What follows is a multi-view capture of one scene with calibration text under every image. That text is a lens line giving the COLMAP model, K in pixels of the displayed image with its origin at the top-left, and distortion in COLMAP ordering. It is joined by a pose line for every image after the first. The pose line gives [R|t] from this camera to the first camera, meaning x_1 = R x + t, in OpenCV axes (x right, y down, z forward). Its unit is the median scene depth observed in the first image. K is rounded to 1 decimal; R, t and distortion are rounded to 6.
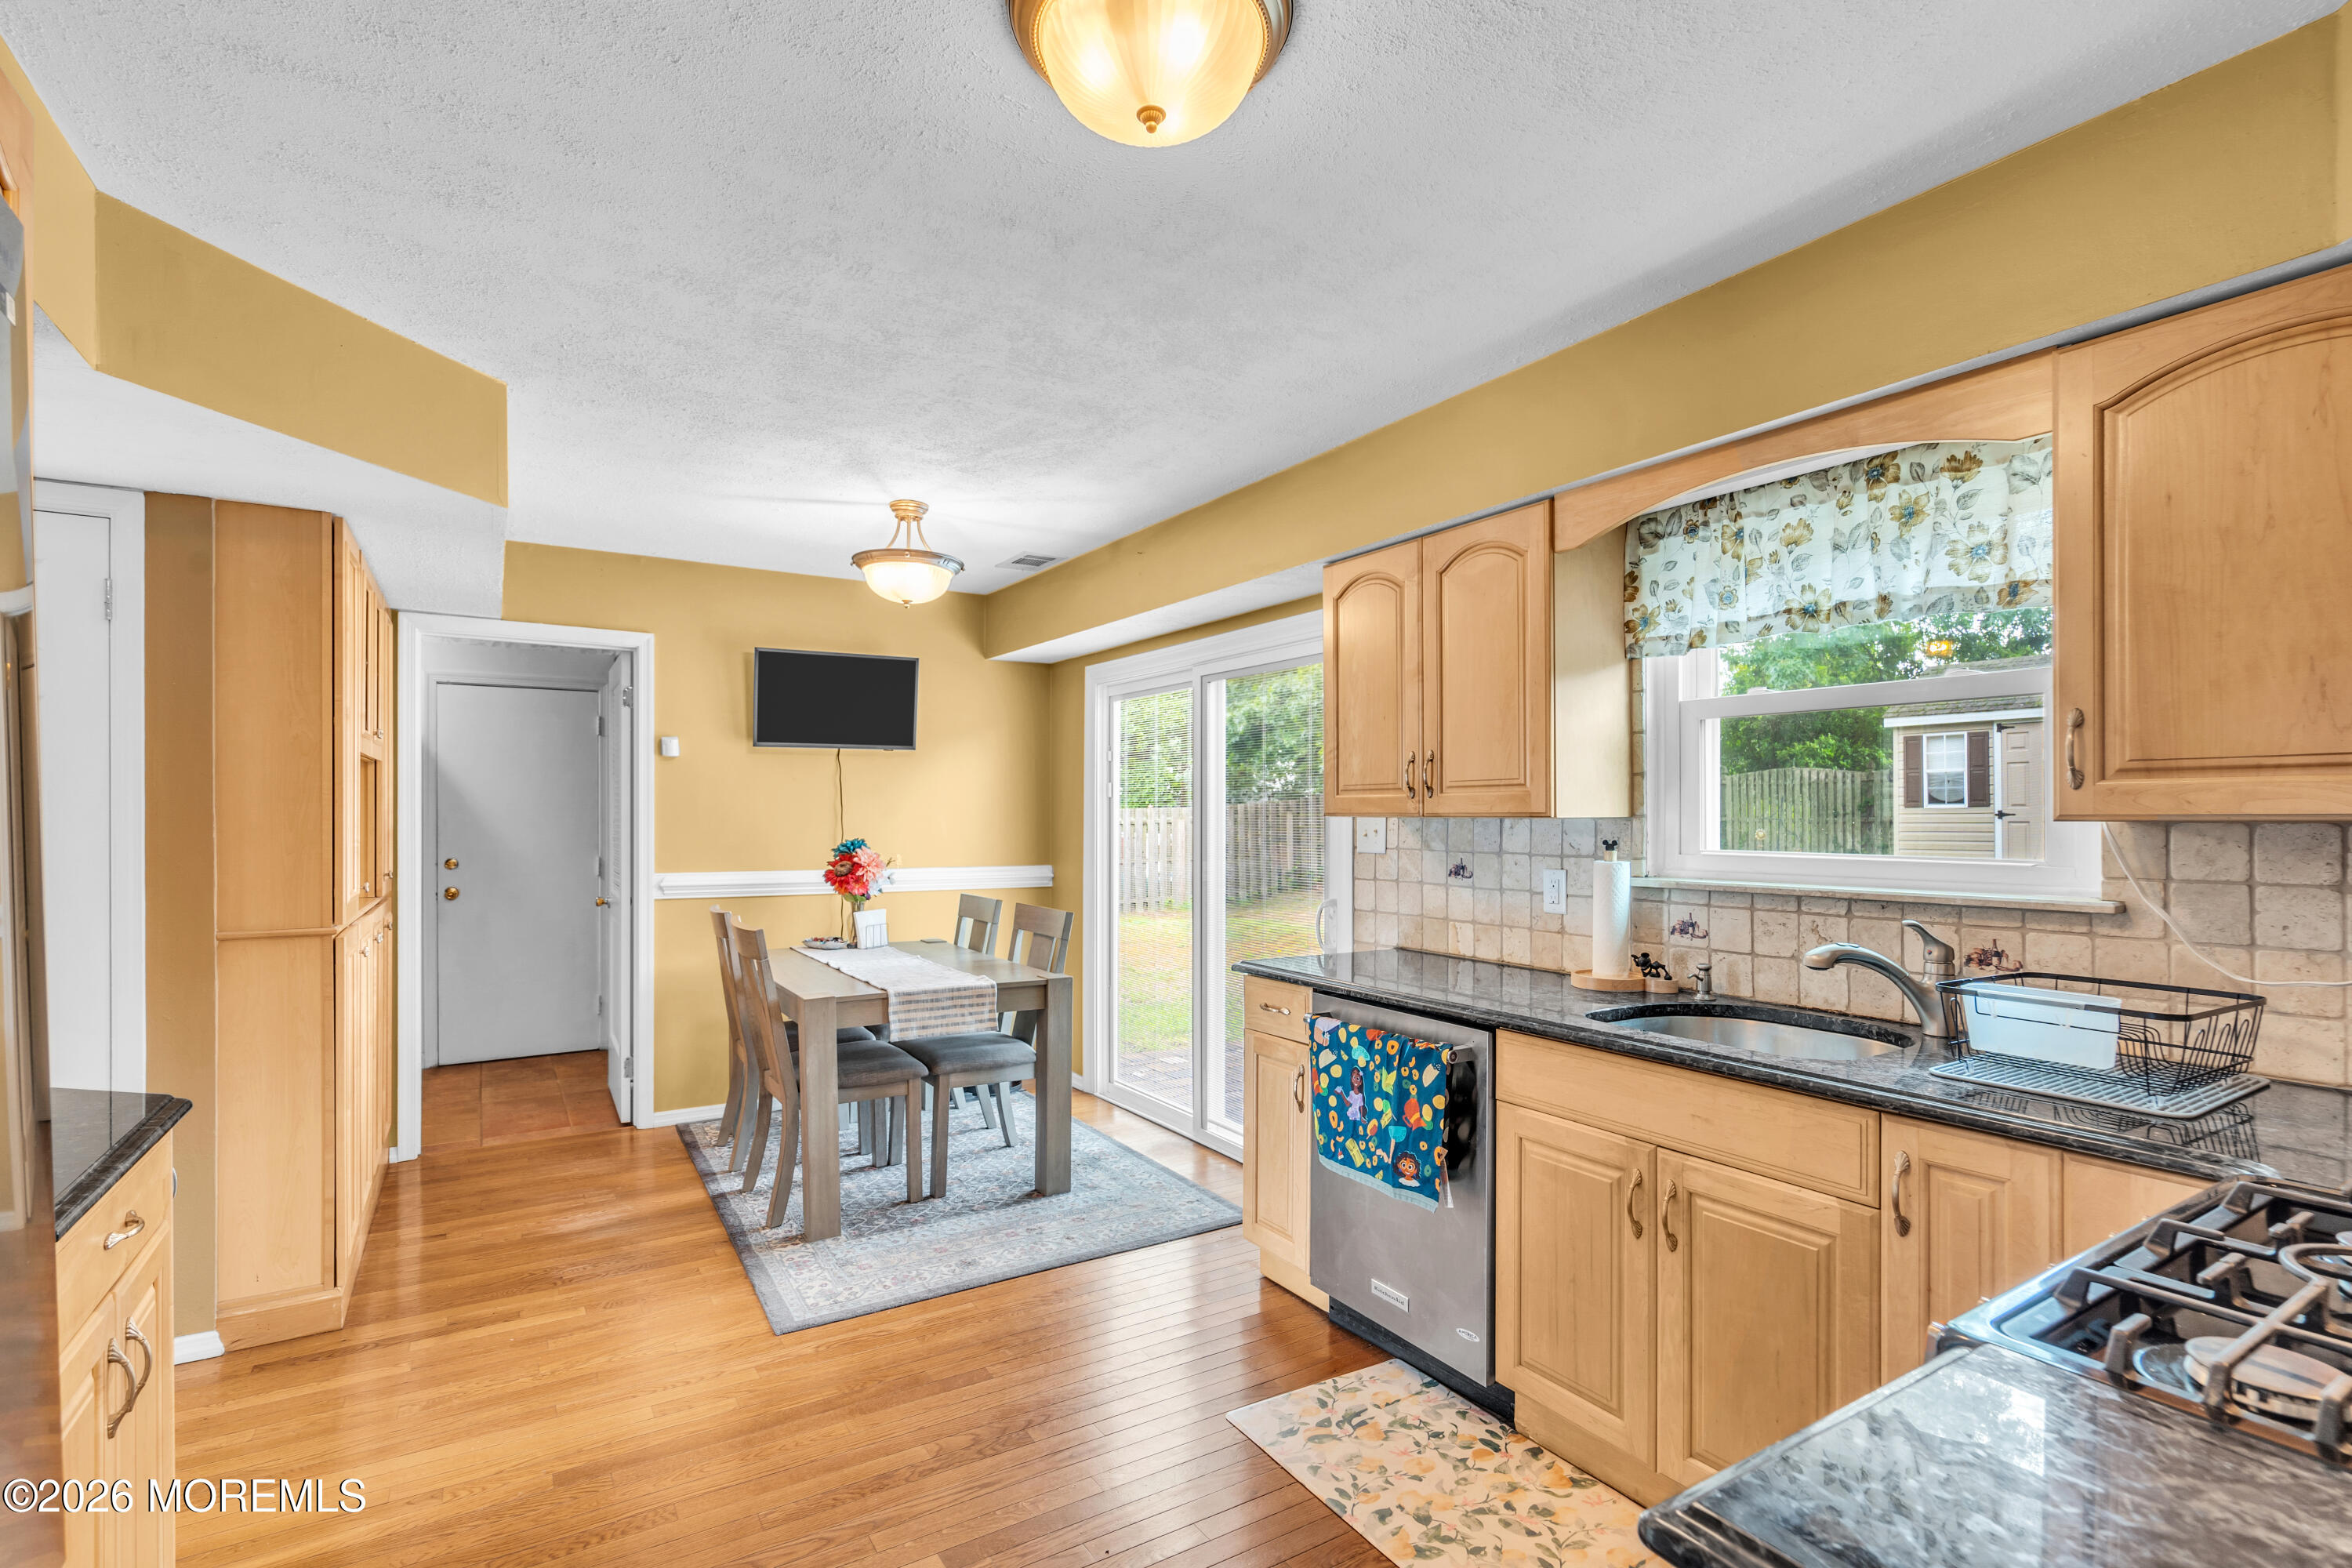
lens RADIAL K [[1091.4, 0, 1168.3], [0, 1091.4, 816.4], [0, 0, 1]] dist [-0.000831, 0.000365]
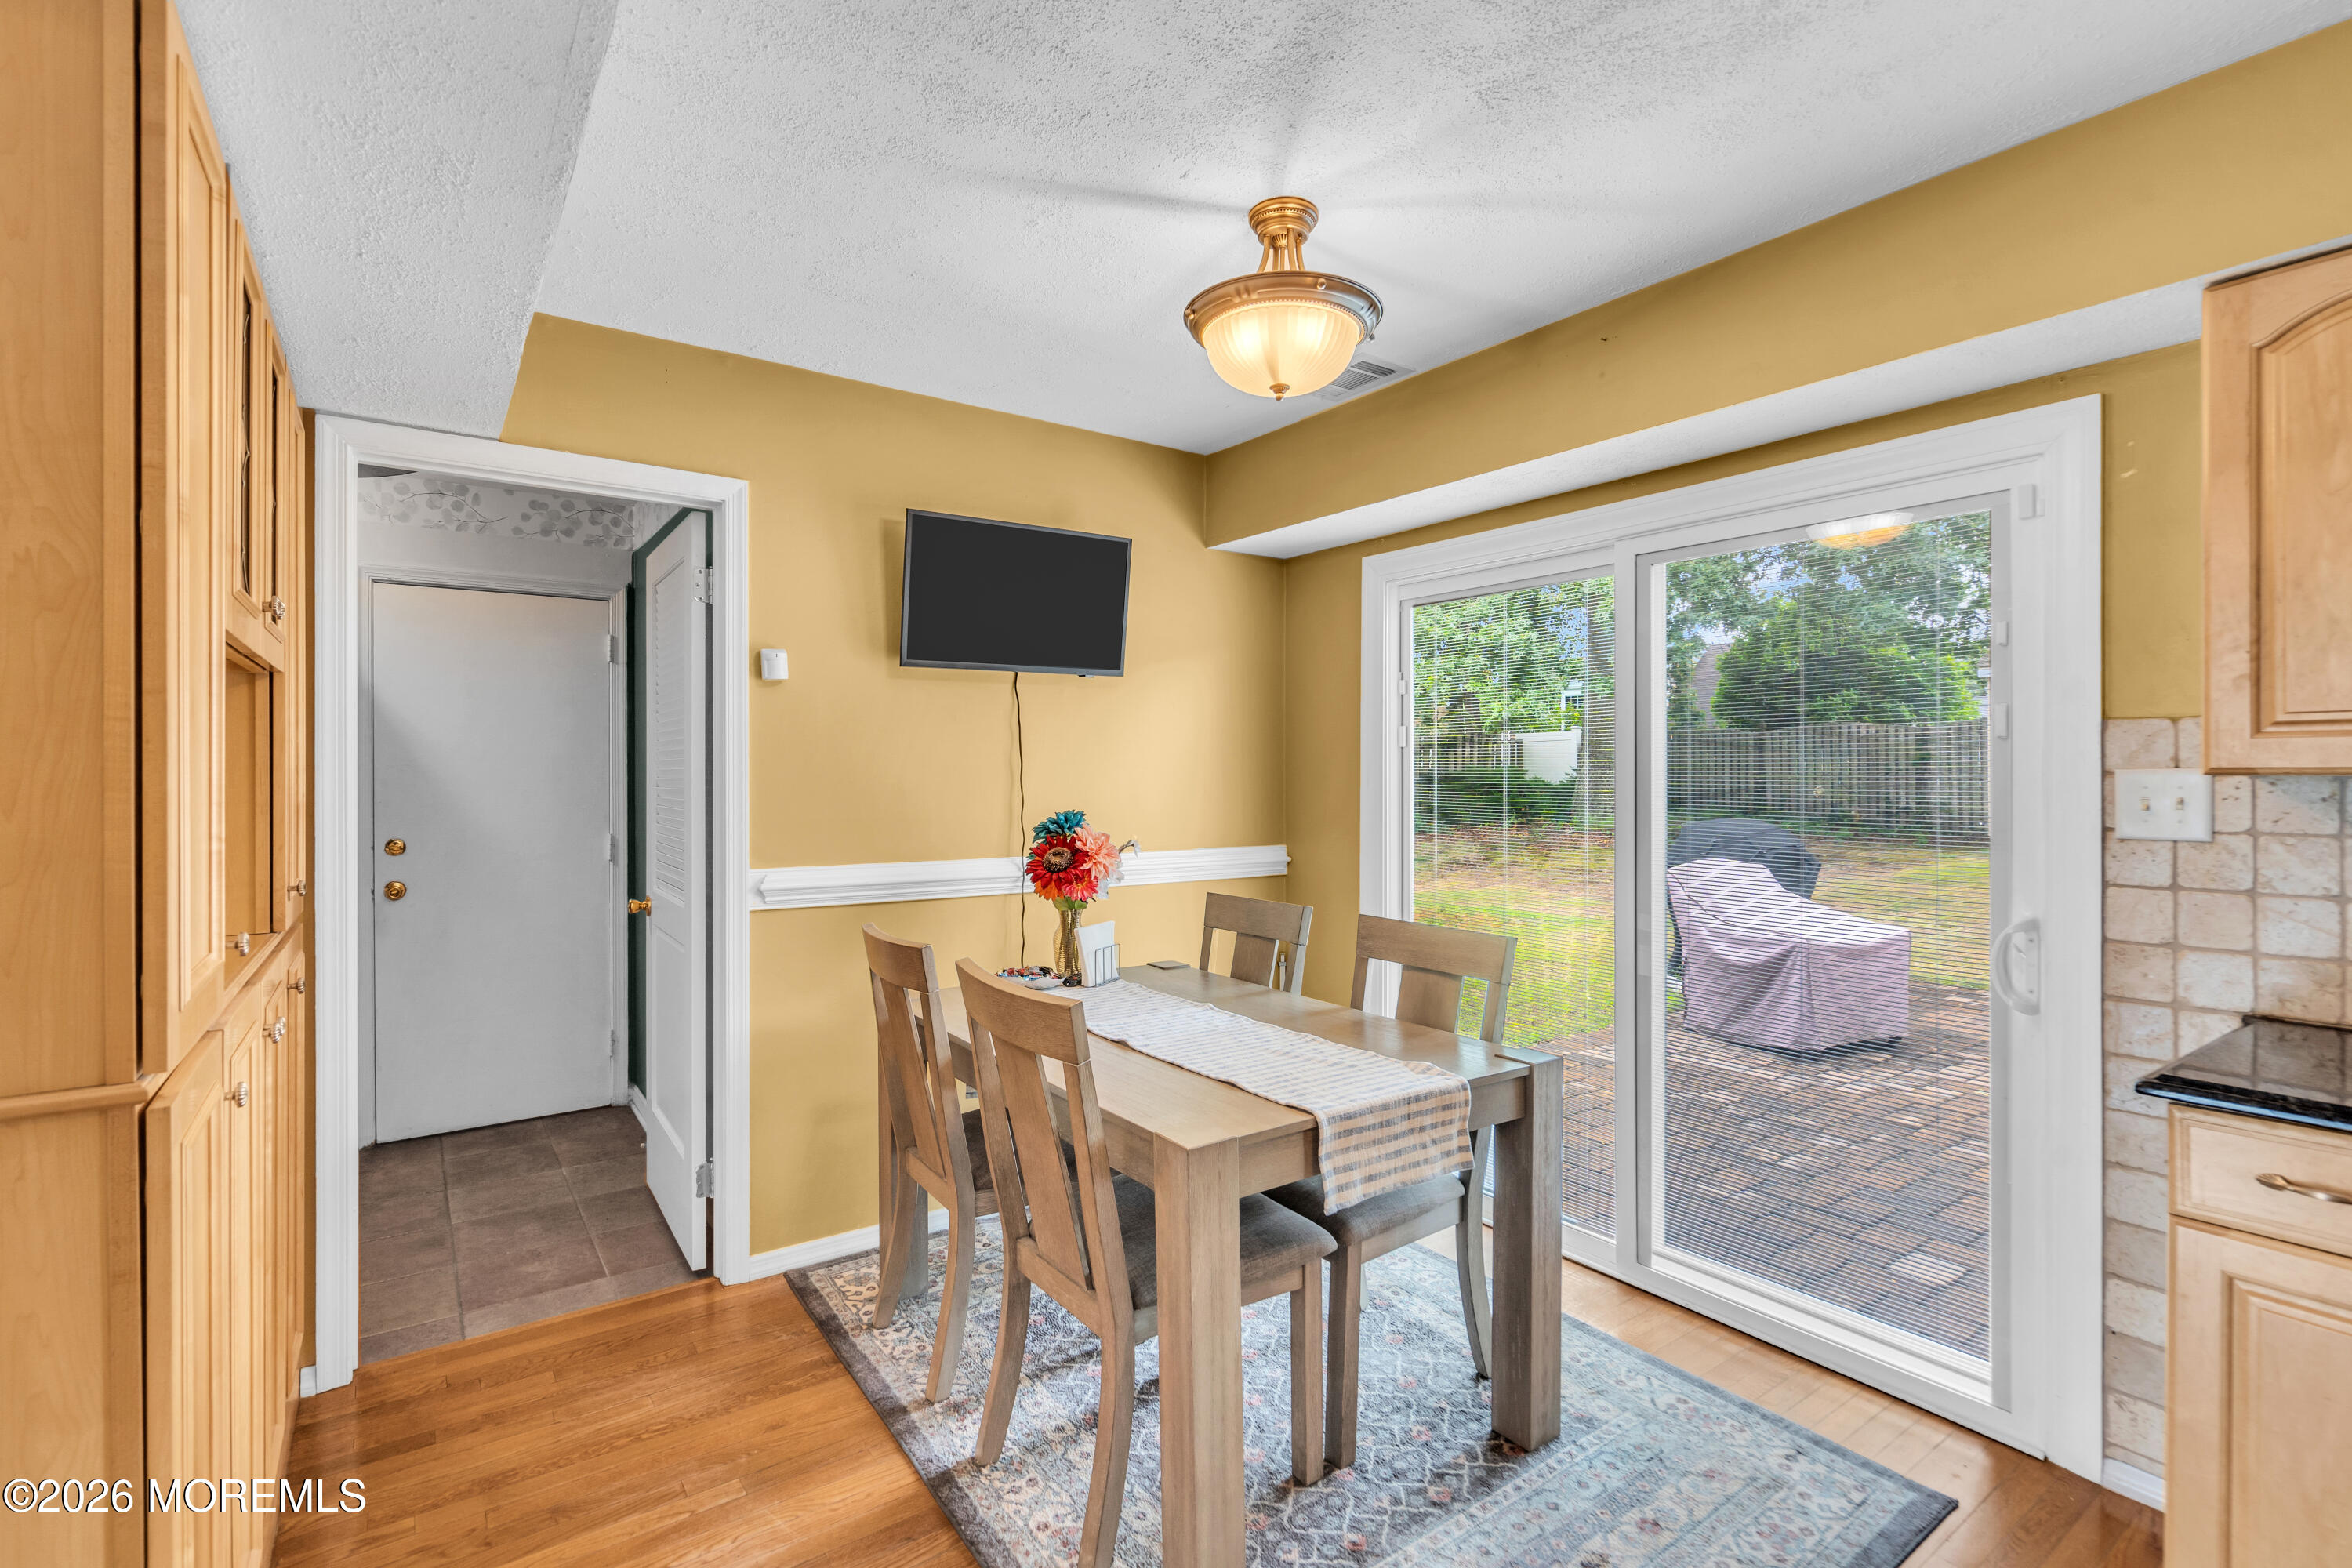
lens RADIAL K [[1082.4, 0, 1184.7], [0, 1082.4, 772.7], [0, 0, 1]] dist [-0.003219, -0.000529]
pose [[0.997773, -0.001955, 0.066677, -0.333573], [0.002070, 0.999996, -0.001665, -0.000736], [-0.066673, 0.001799, 0.997773, 0.467601]]
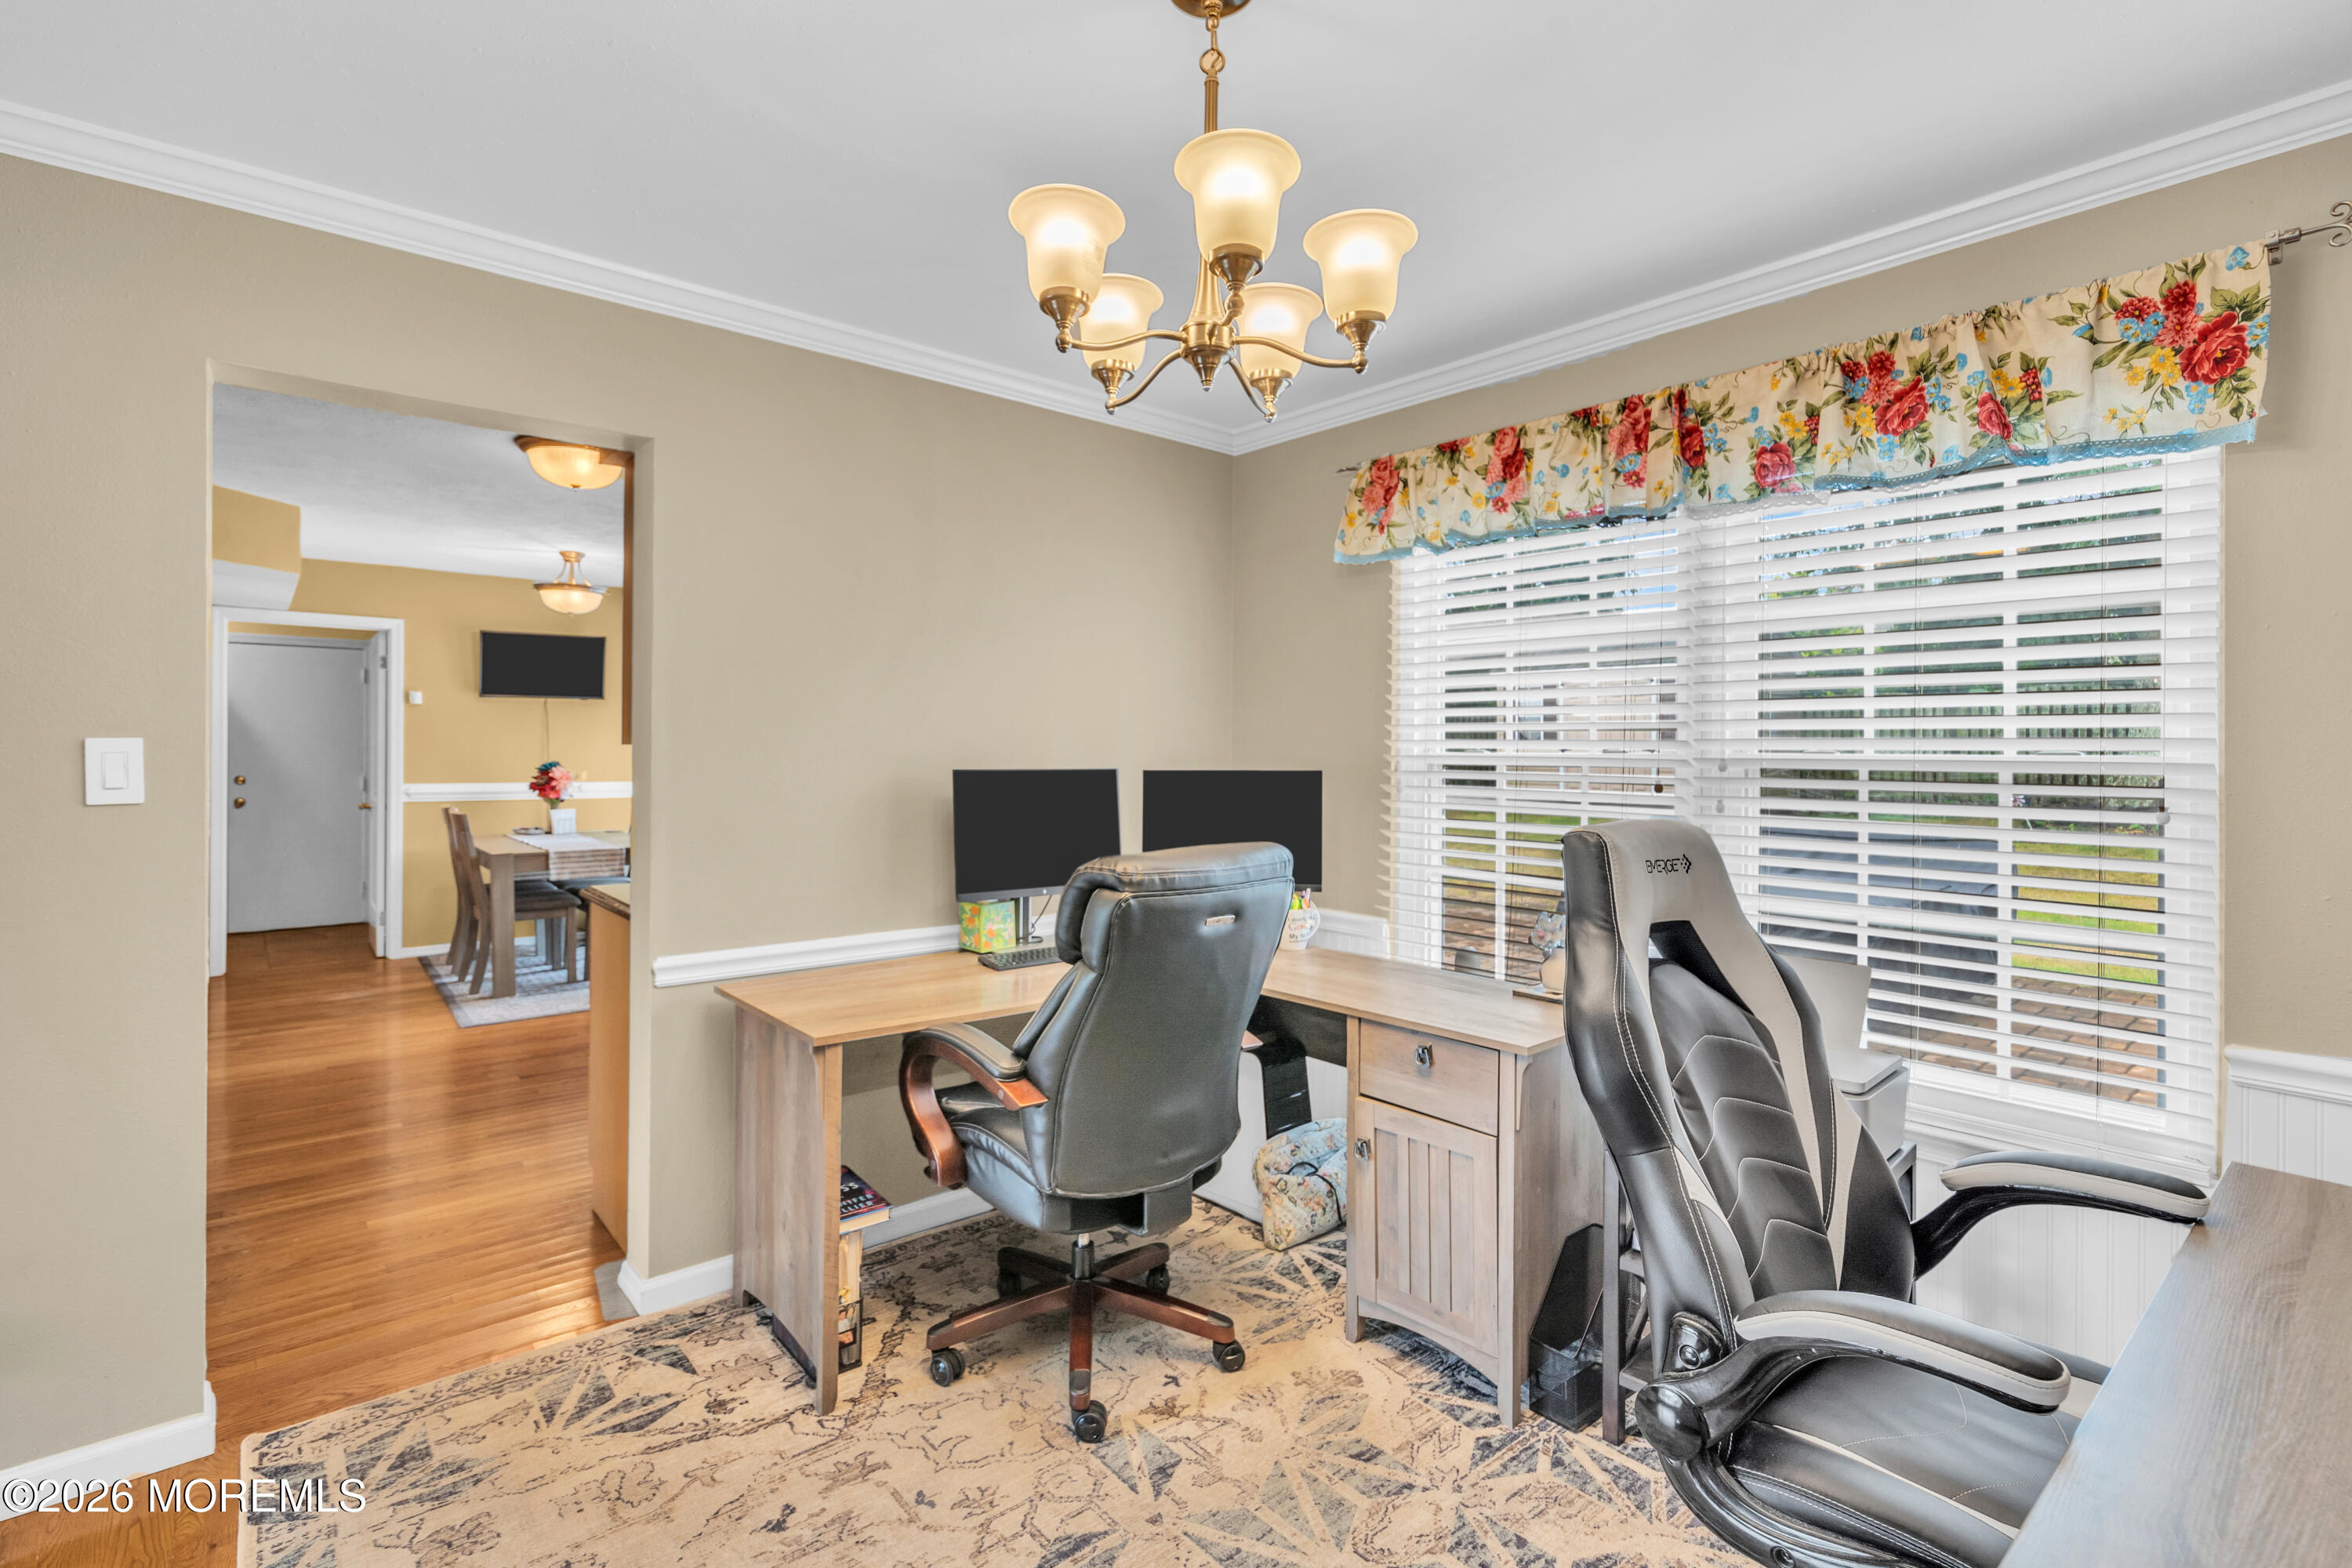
lens RADIAL K [[1092.6, 0, 1175.7], [0, 1092.6, 740.2], [0, 0, 1]] dist [0.000670, 0.000221]
pose [[0.988539, 0.002989, 0.150935, 0.413457], [-0.002613, 0.999993, -0.002689, -0.006867], [-0.150942, 0.002264, 0.988540, -0.753027]]
